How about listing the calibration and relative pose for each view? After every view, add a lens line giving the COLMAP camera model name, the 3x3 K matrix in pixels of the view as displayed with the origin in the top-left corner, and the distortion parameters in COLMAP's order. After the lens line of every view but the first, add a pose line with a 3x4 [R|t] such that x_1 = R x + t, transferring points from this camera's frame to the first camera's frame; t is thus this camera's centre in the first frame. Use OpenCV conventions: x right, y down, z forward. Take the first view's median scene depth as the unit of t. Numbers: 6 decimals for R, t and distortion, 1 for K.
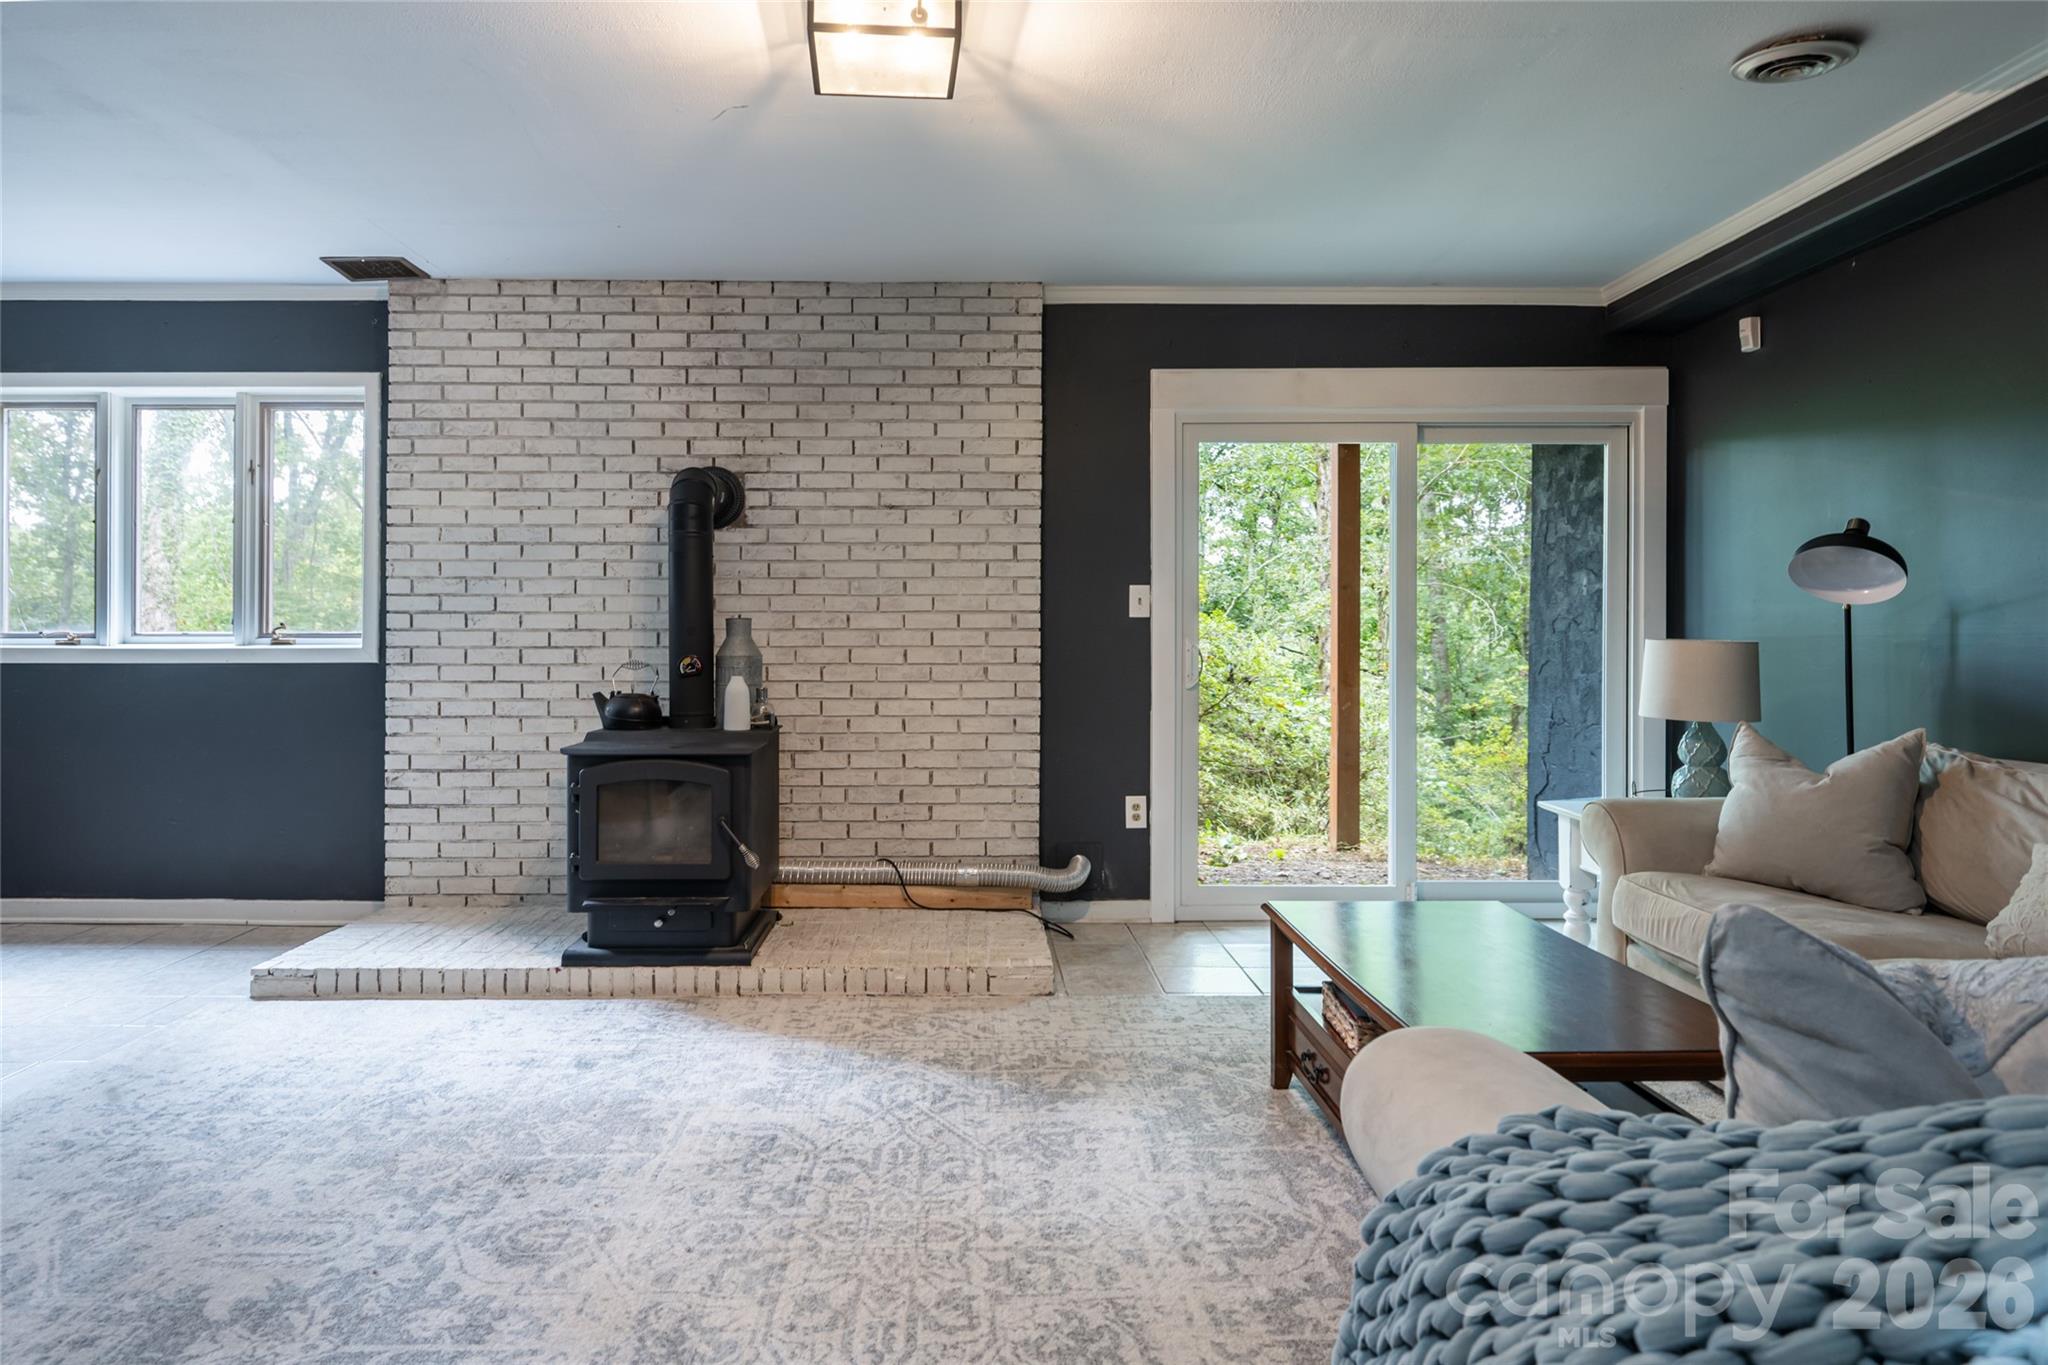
lens RADIAL K [[1260.9, 0, 990.7], [0, 1260.9, 645.1], [0, 0, 1]] dist [0.000387, -0.000875]
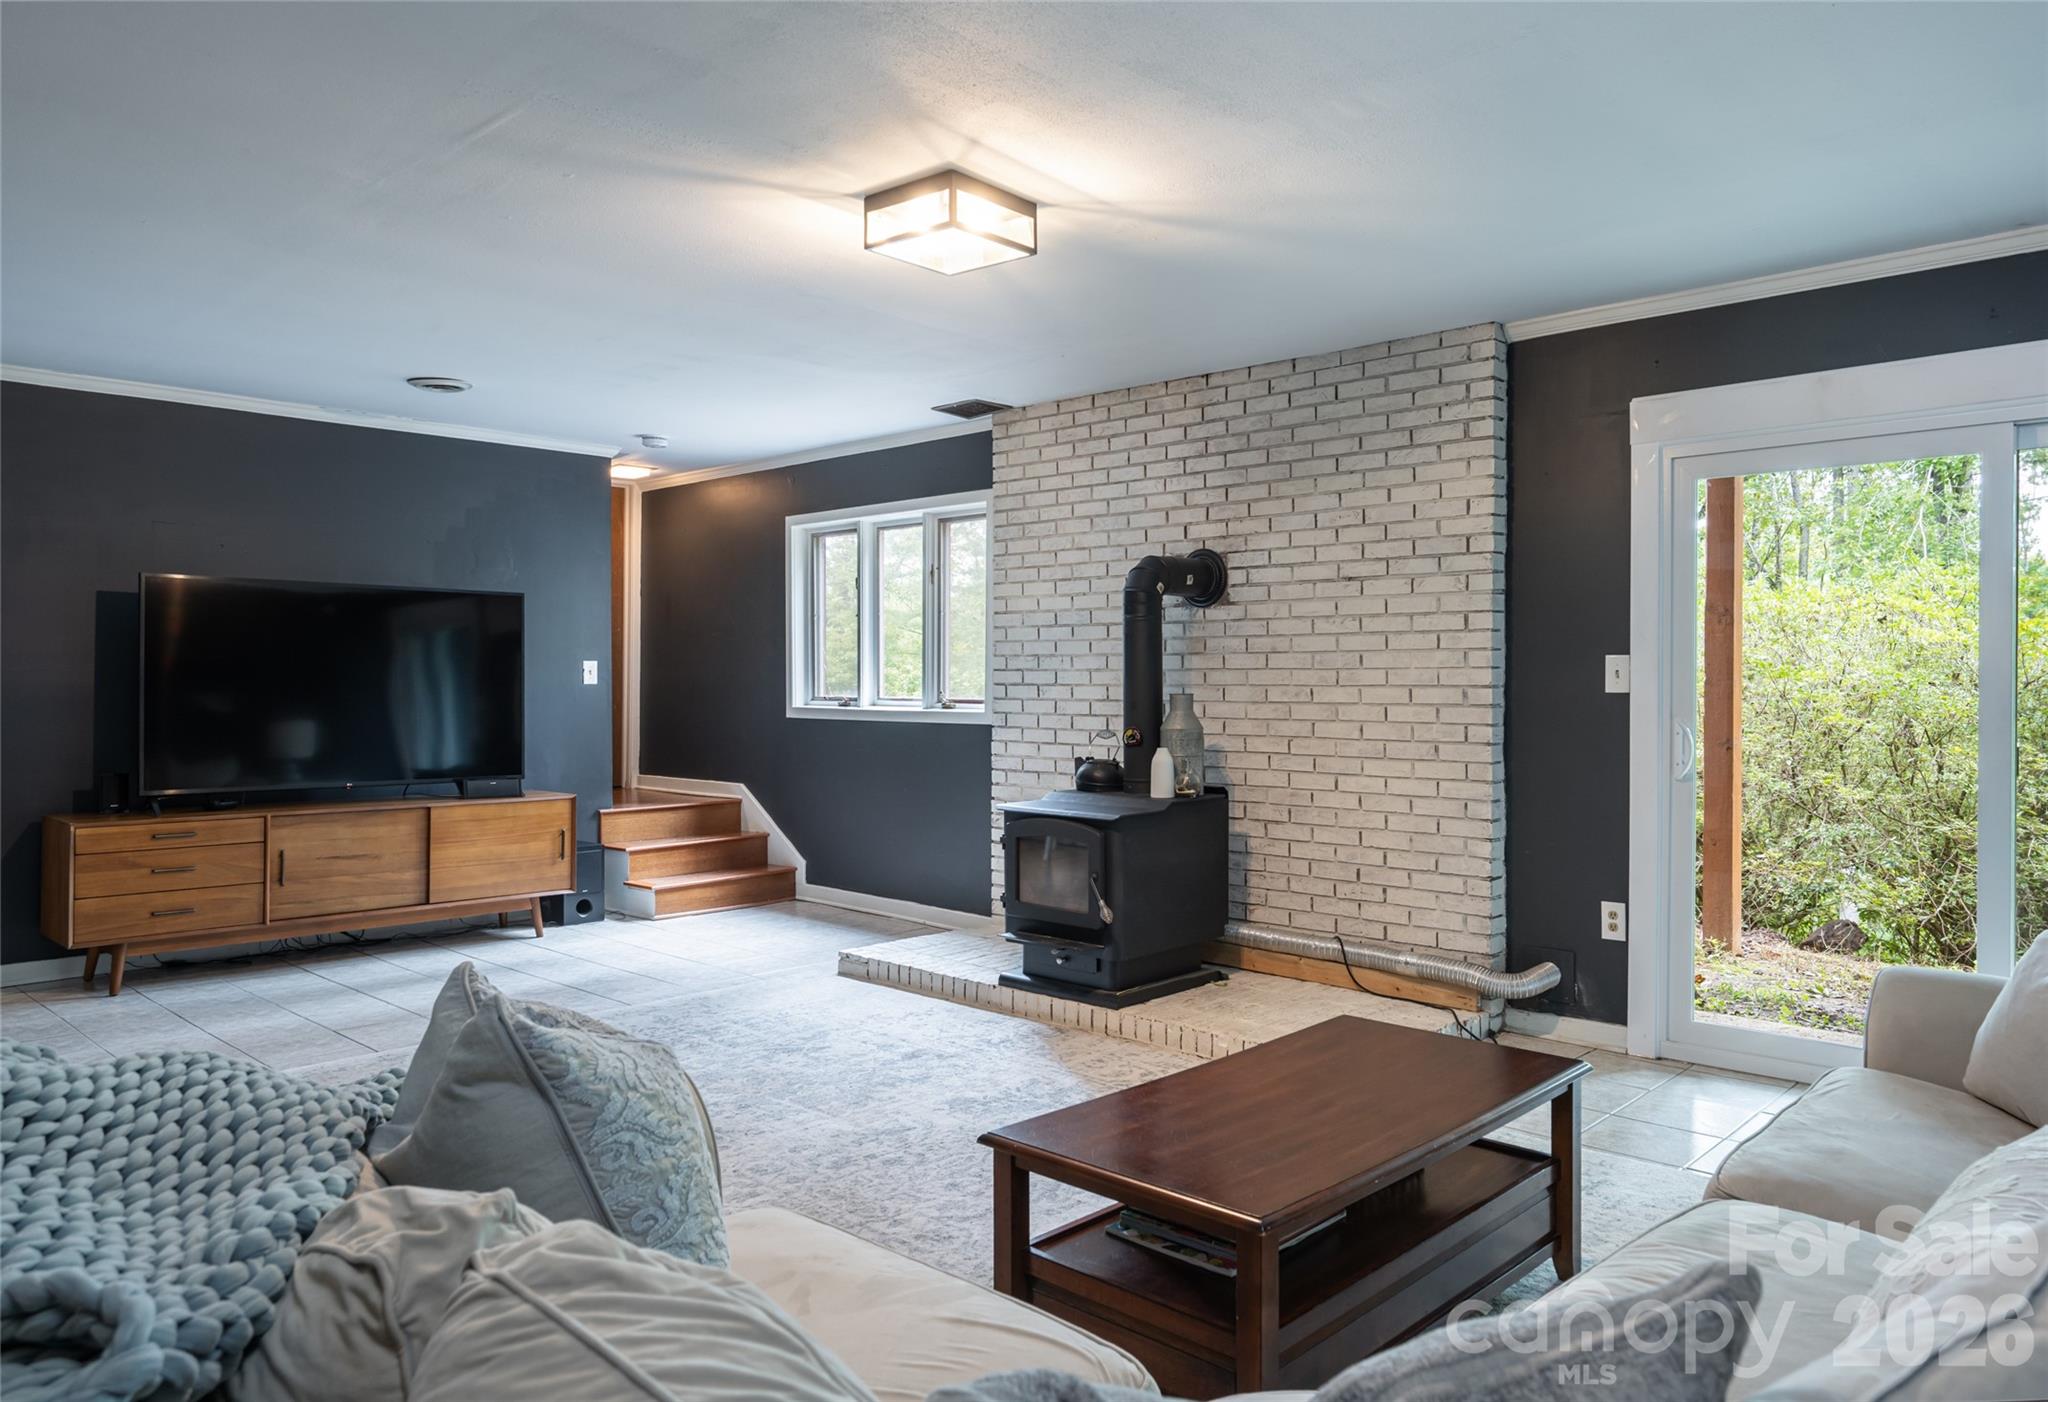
lens RADIAL K [[1364.7, 0, 1026.8], [0, 1364.7, 695.1], [0, 0, 1]] dist [0.011564, 0.000107]
pose [[0.728470, 0.008143, -0.685030, 0.464716], [-0.003723, 0.999962, 0.007927, -0.026510], [0.685068, -0.003224, 0.728472, 0.055675]]
